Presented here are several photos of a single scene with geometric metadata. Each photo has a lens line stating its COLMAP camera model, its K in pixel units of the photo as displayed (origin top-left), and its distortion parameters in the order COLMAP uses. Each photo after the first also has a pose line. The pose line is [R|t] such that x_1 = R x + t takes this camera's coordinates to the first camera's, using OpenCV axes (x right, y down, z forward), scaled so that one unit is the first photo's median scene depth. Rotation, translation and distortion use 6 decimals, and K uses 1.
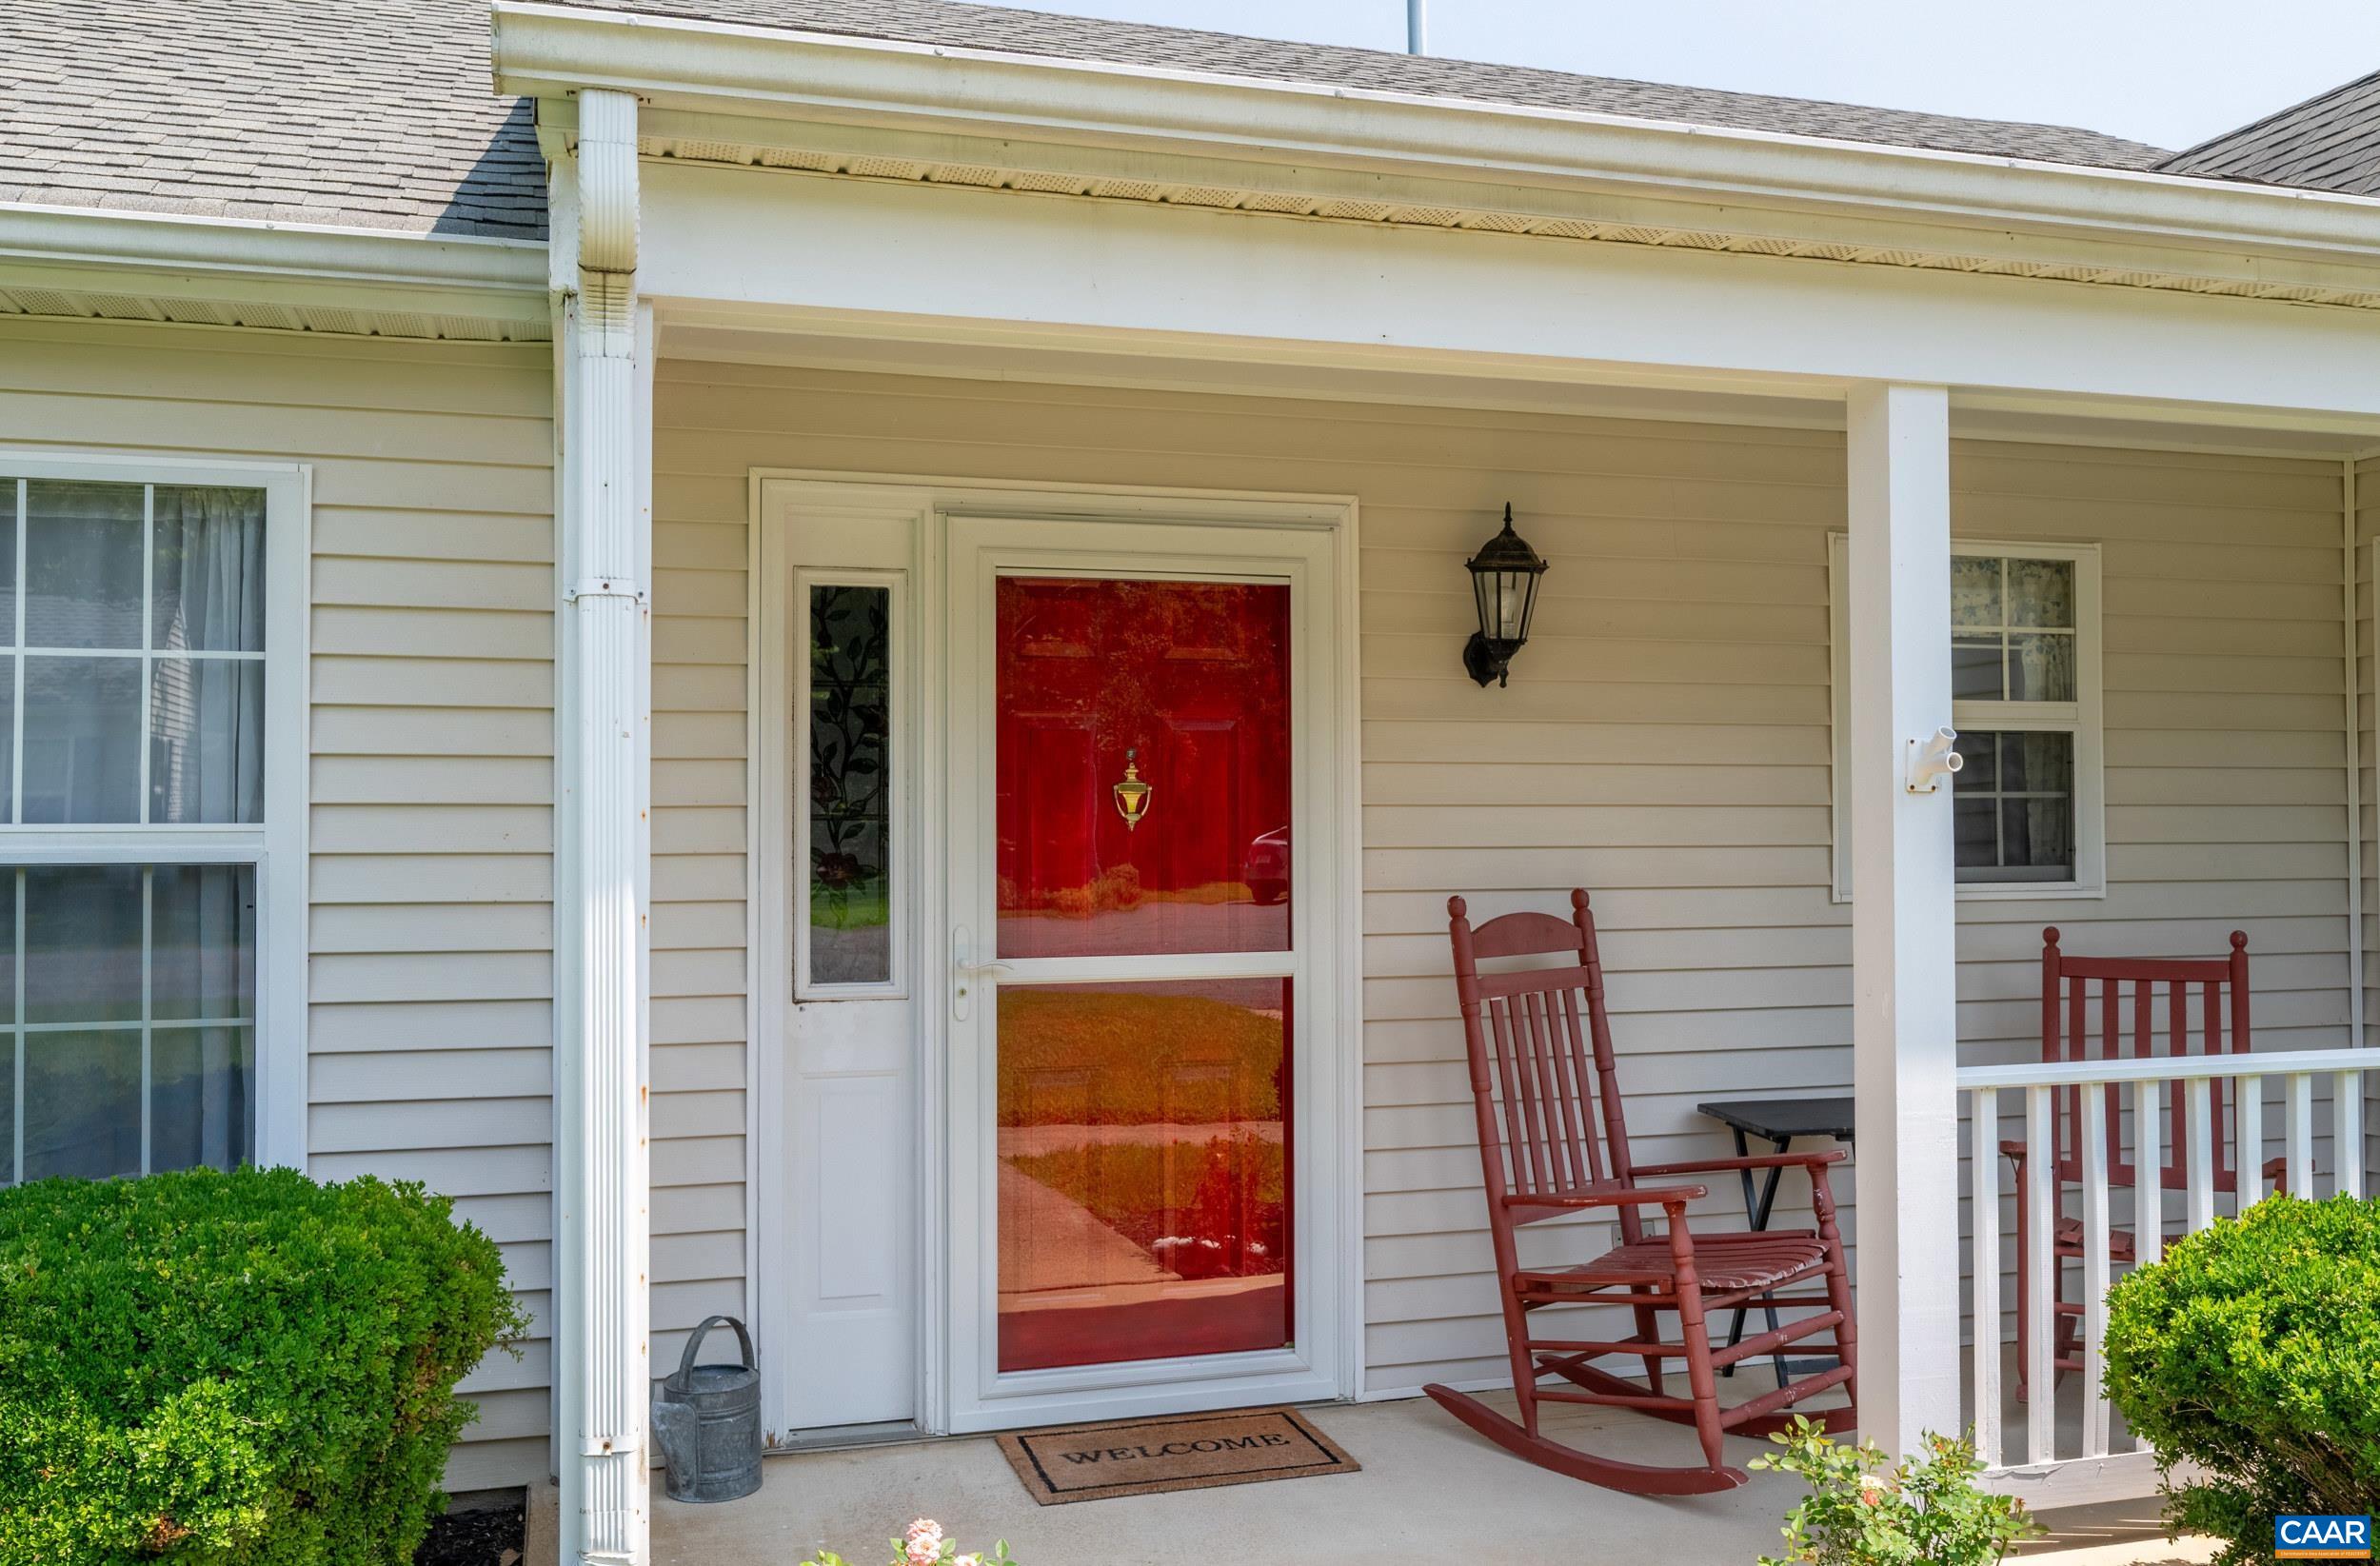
lens RADIAL K [[2032.6, 0, 1196.1], [0, 2032.6, 780.2], [0, 0, 1]] dist [-0.005335, 0.004418]
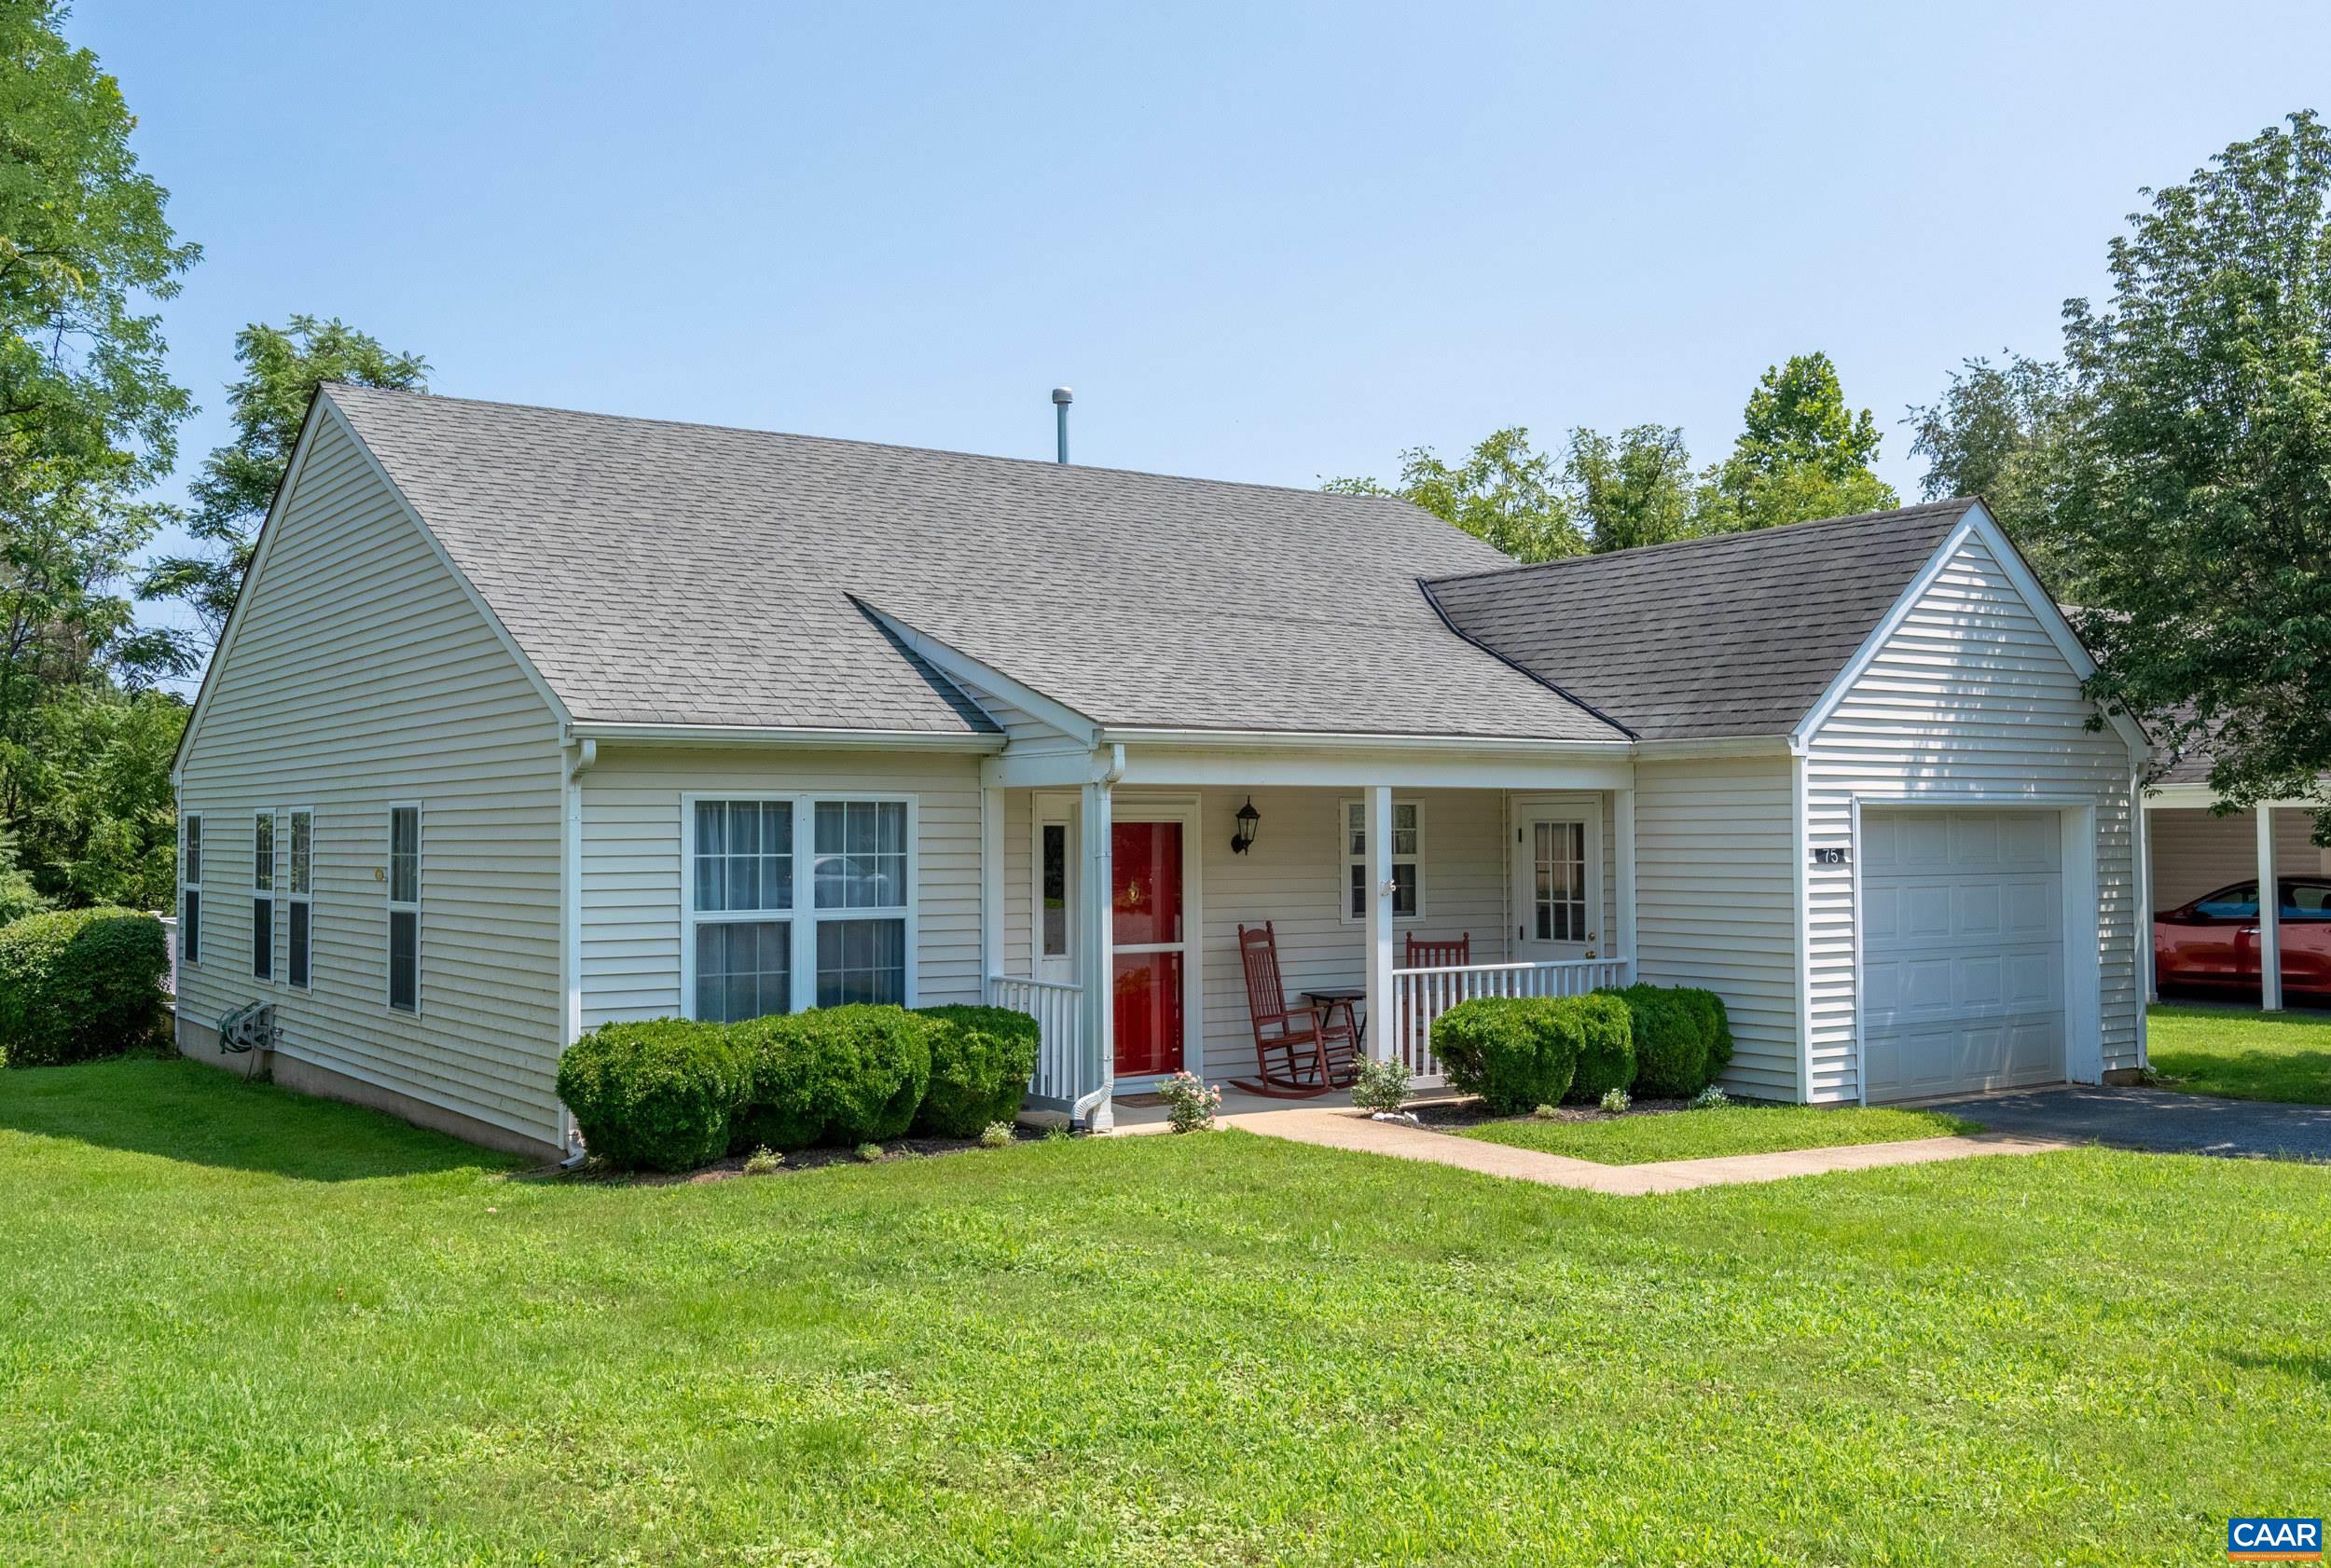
lens RADIAL K [[2130.4, 0, 1123.5], [0, 2130.4, 741.9], [0, 0, 1]] dist [0.001223, 0.001331]
pose [[0.957114, 0.012776, 0.289431, -1.039812], [-0.006057, 0.999691, -0.024100, -0.149908], [-0.289649, 0.021313, 0.956896, -2.195003]]
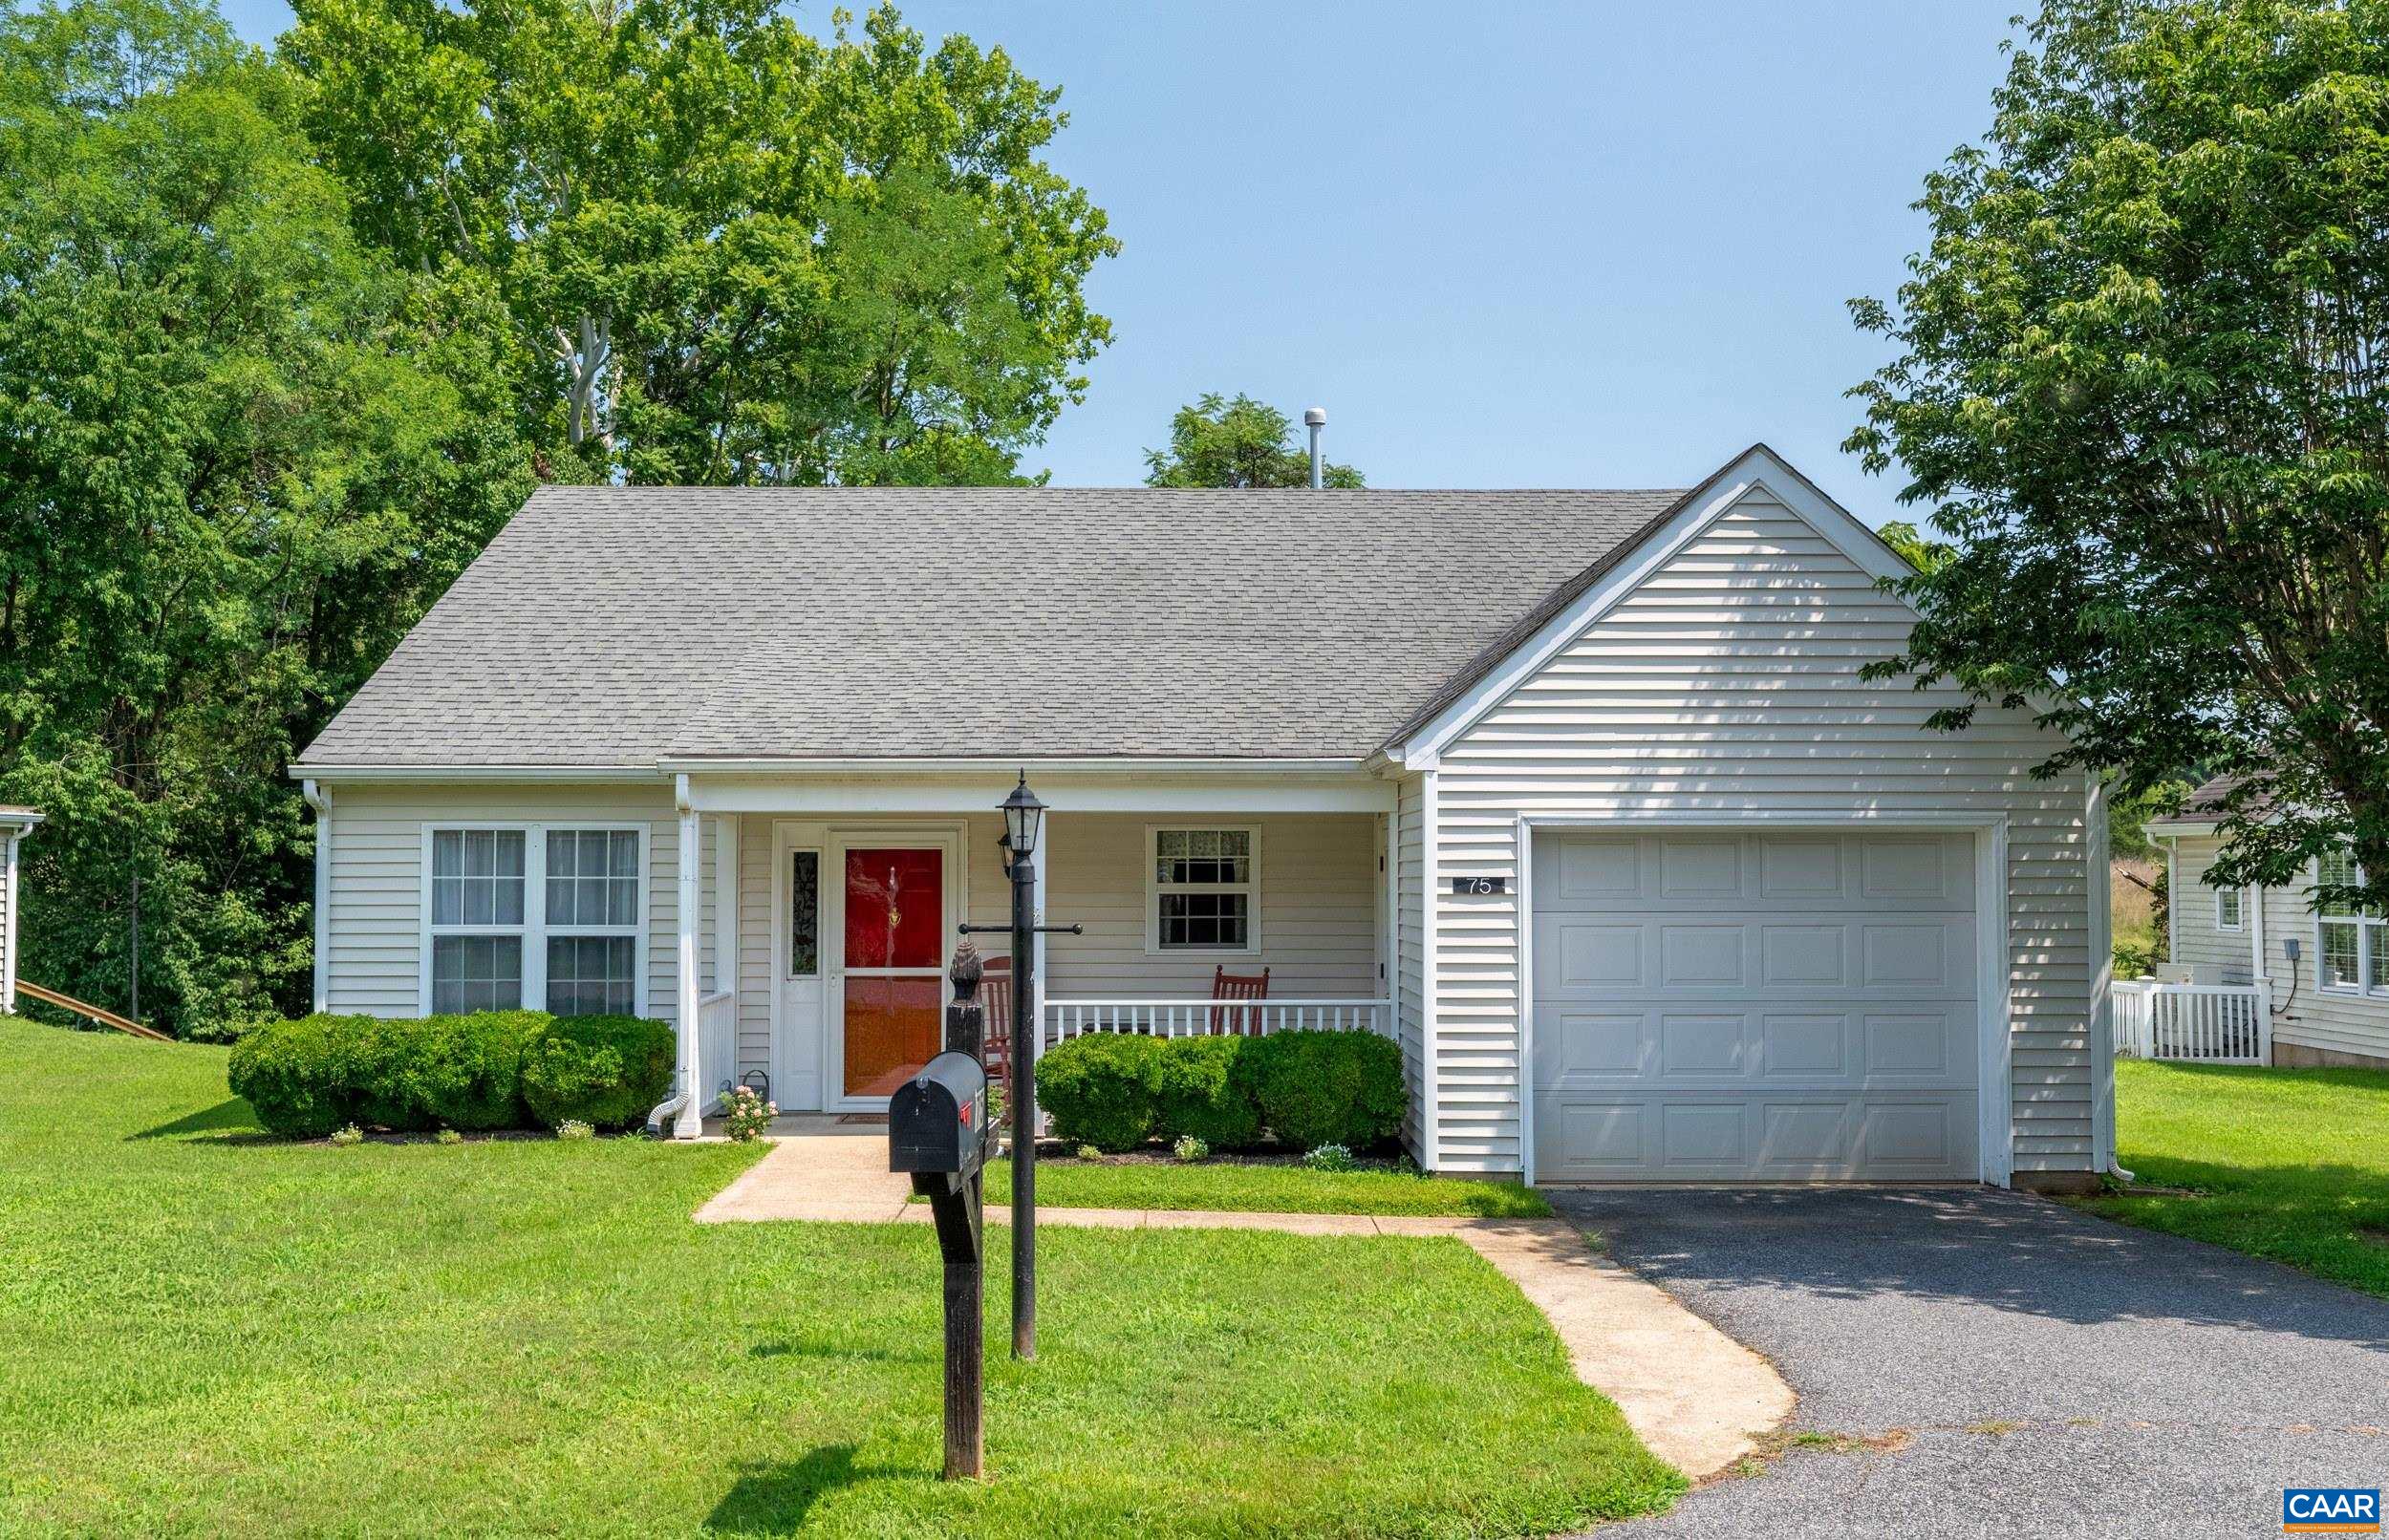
lens RADIAL K [[2175.9, 0, 1194.5], [0, 2175.9, 770.0], [0, 0, 1]] dist [-0.001938, -0.003383]
pose [[0.960760, -0.009255, -0.277228, 1.435554], [0.001577, 0.999609, -0.027907, -0.133202], [0.277378, 0.026375, 0.960399, -2.237915]]
